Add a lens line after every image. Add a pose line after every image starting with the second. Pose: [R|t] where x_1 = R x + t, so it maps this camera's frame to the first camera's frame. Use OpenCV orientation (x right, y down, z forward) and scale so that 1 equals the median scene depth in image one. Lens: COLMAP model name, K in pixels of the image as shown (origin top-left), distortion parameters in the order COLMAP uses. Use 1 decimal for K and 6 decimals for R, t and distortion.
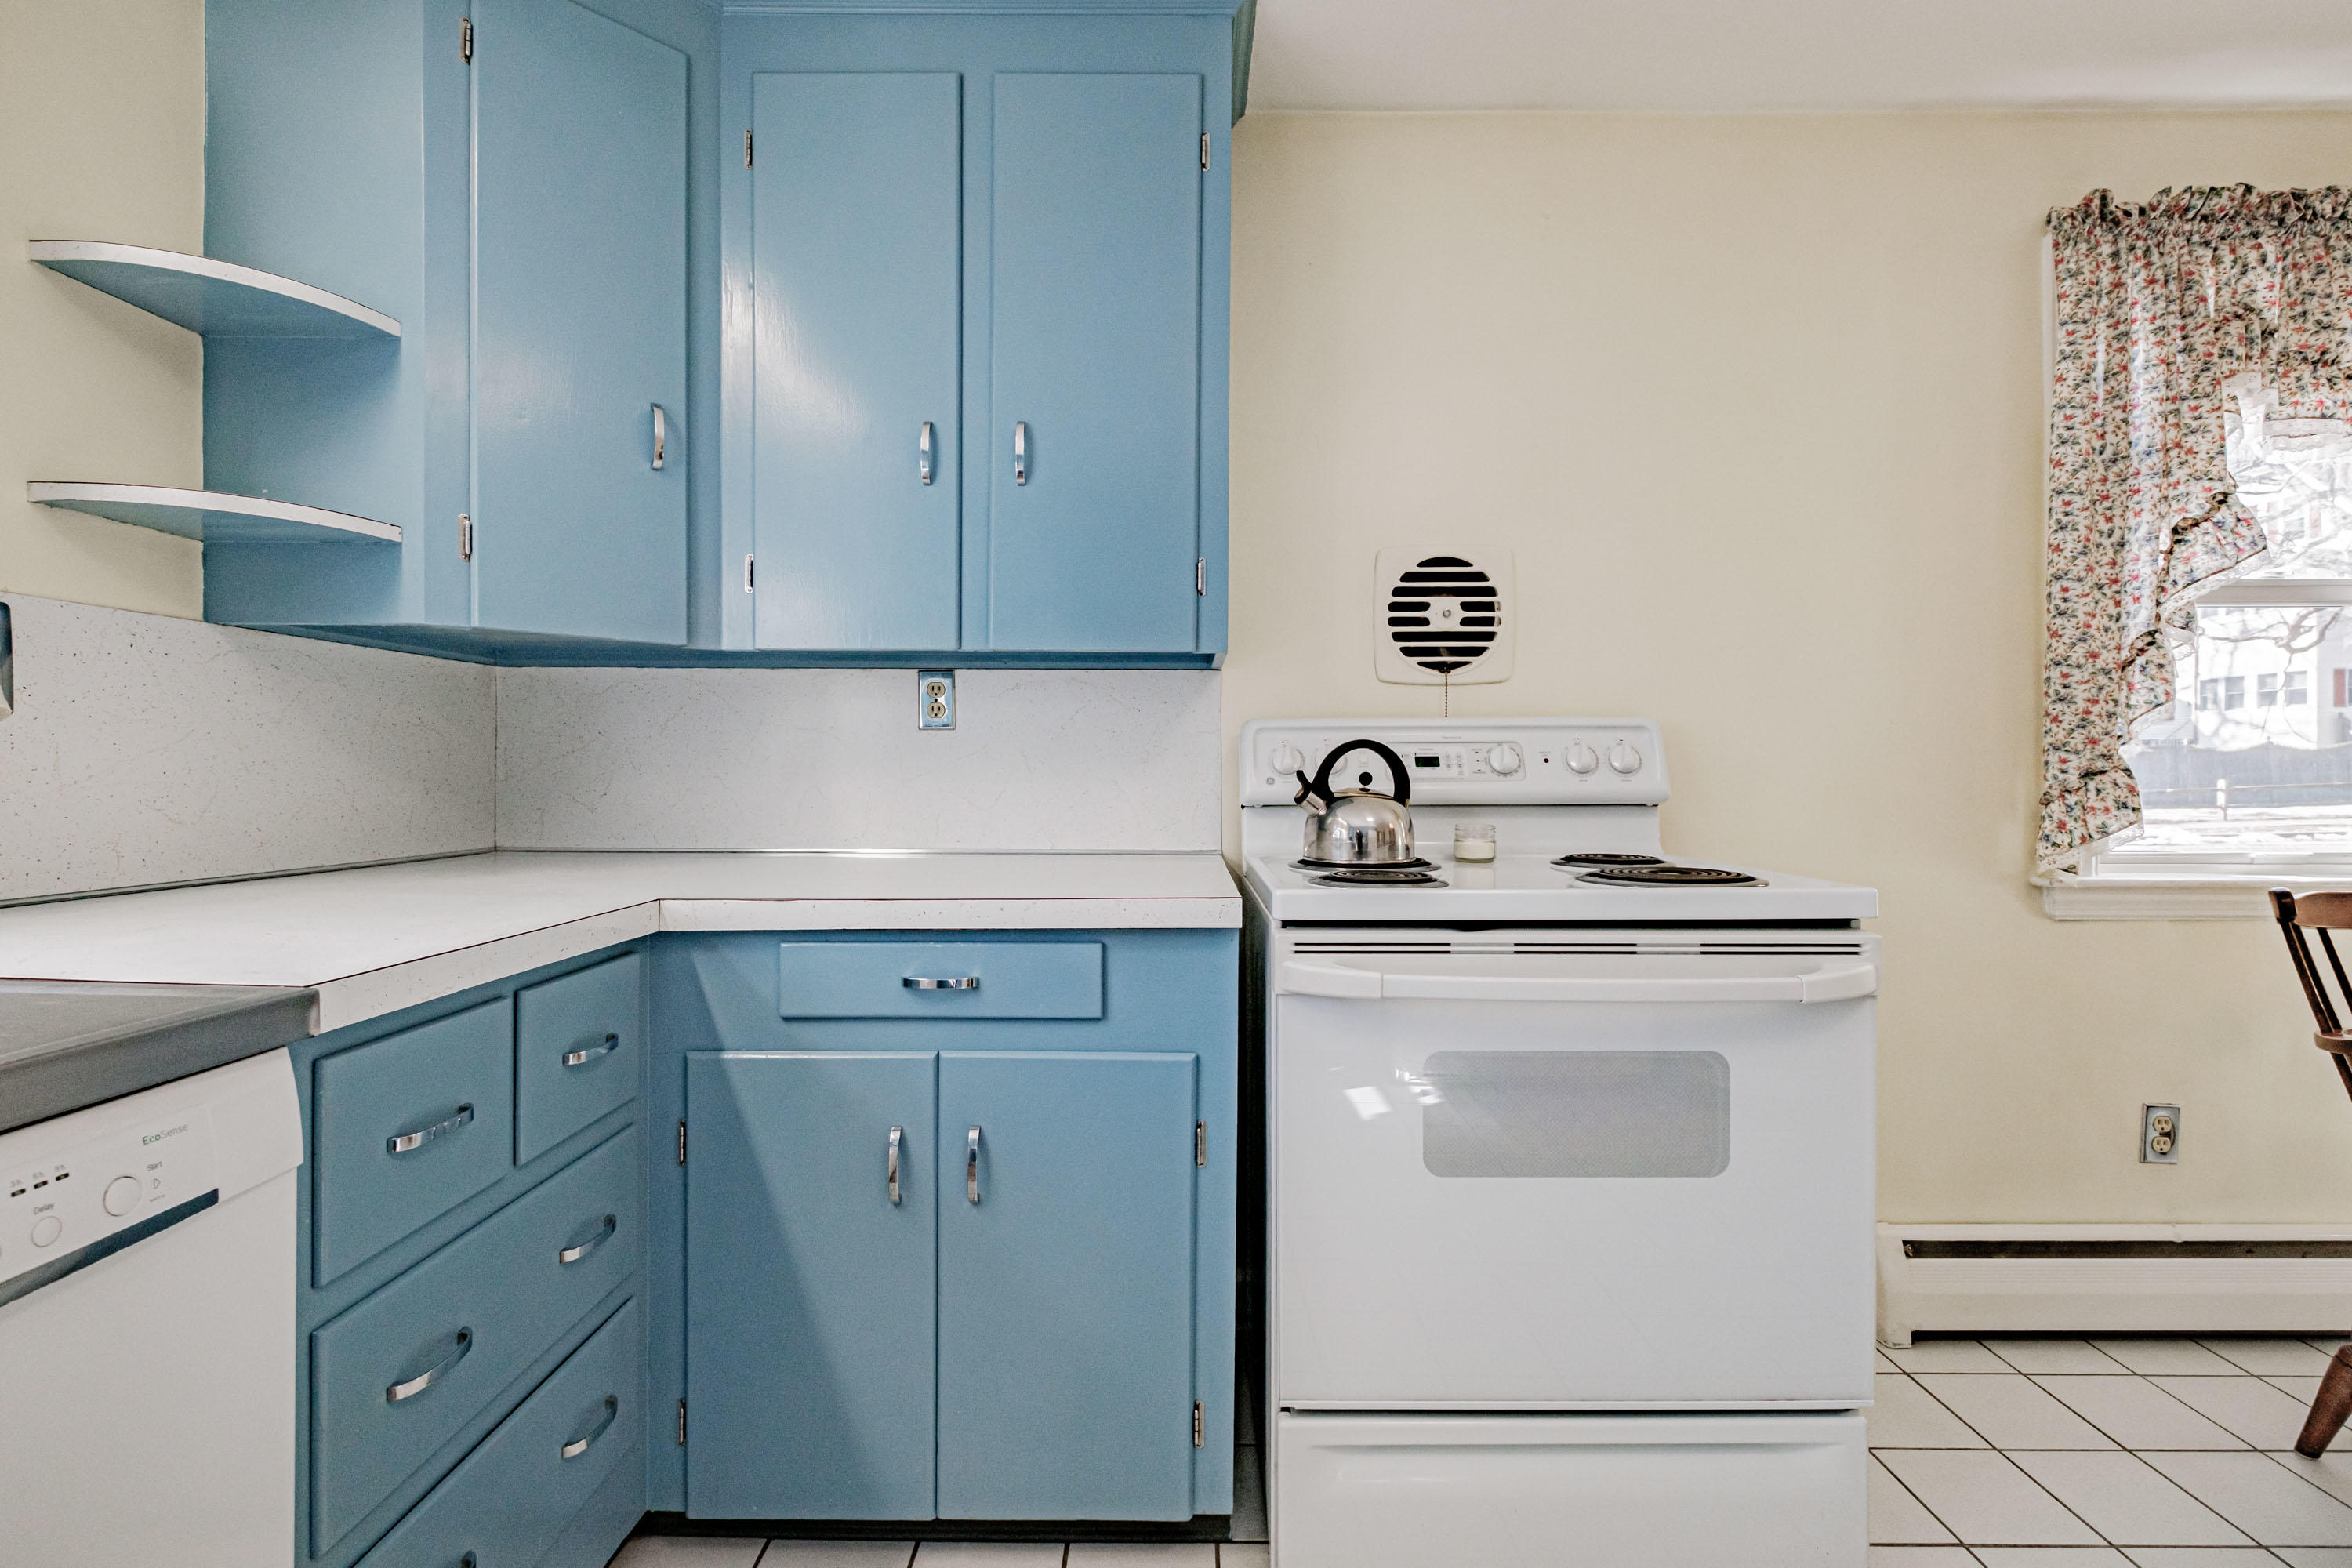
lens RADIAL K [[1057.4, 0, 1178.8], [0, 1057.4, 772.2], [0, 0, 1]] dist [0.004784, 0.000153]
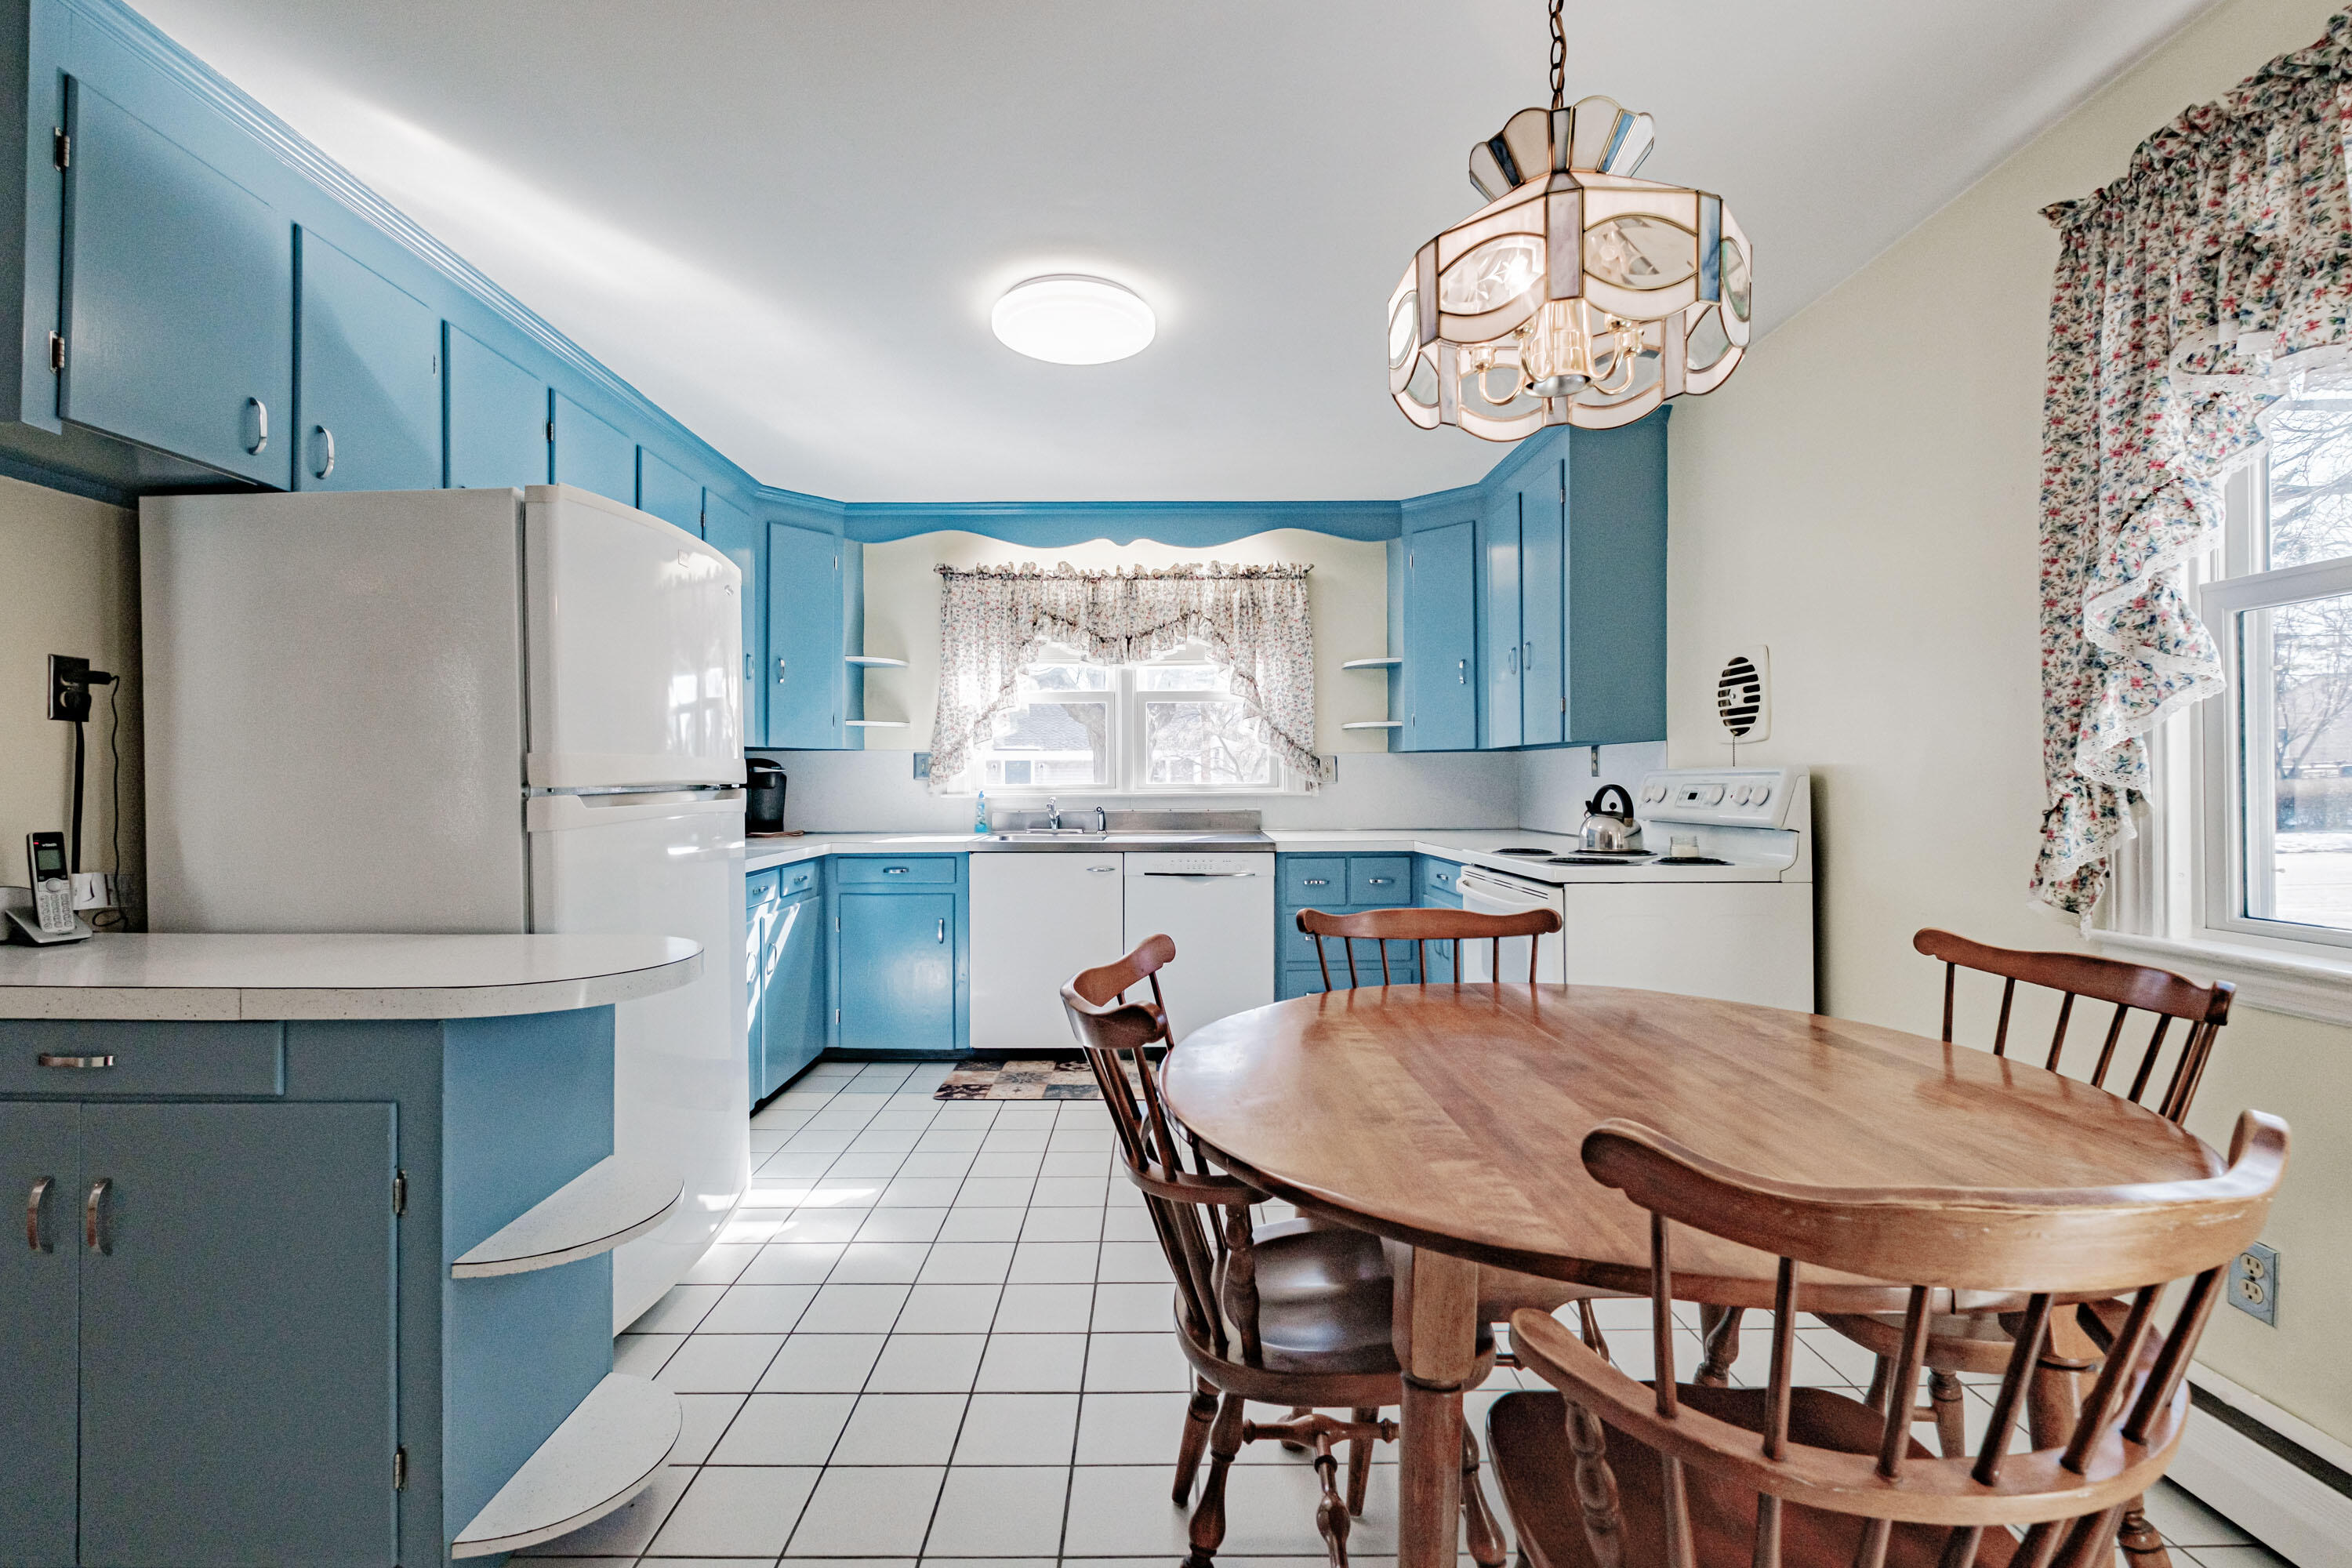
lens RADIAL K [[1057.4, 0, 1178.8], [0, 1057.4, 772.2], [0, 0, 1]] dist [0.004784, 0.000153]
pose [[0.027474, -0.013937, -0.999525, 1.715291], [-0.001588, 0.999901, -0.013986, -0.020957], [0.999621, 0.001971, 0.027450, 0.175639]]
